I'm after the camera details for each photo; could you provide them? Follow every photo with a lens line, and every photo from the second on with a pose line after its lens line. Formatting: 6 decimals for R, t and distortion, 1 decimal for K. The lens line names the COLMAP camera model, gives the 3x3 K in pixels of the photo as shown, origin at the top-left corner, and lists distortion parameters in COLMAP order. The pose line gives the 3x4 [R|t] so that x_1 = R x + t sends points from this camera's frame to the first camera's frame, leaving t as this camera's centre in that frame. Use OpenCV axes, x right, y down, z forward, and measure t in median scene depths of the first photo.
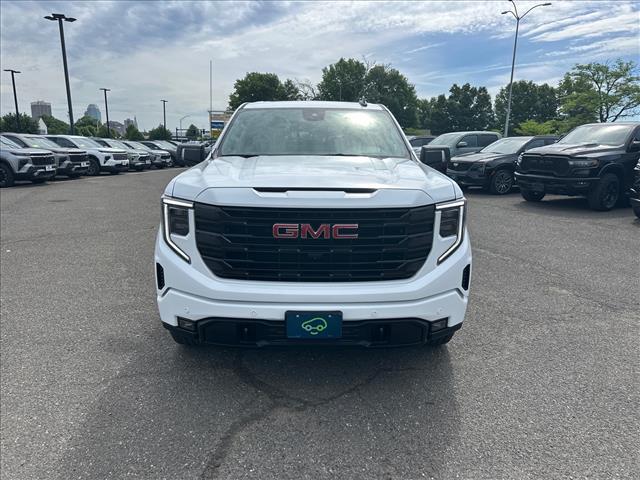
lens RADIAL K [[476.5, 0, 320.0], [0, 476.5, 240.0], [0, 0, 1]] dist [0.056751, -0.071504]
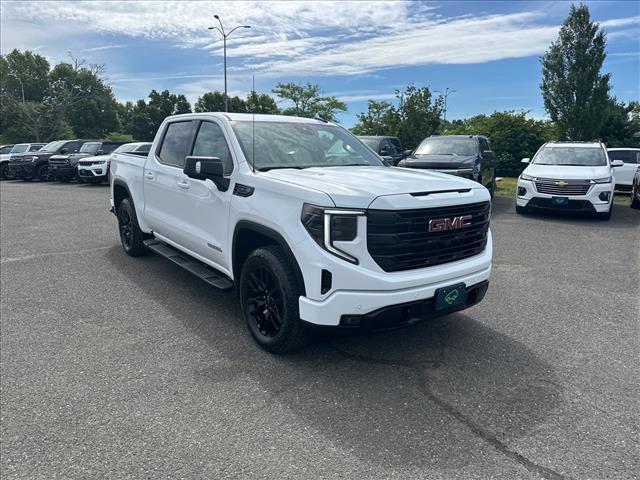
lens RADIAL K [[476.5, 0, 320.0], [0, 476.5, 240.0], [0, 0, 1]] dist [0.056751, -0.071504]
pose [[0.786673, -0.115709, 0.606429, -0.639653], [0.122058, 0.992040, 0.030949, -0.033975], [-0.605183, 0.049672, 0.794535, 0.104283]]
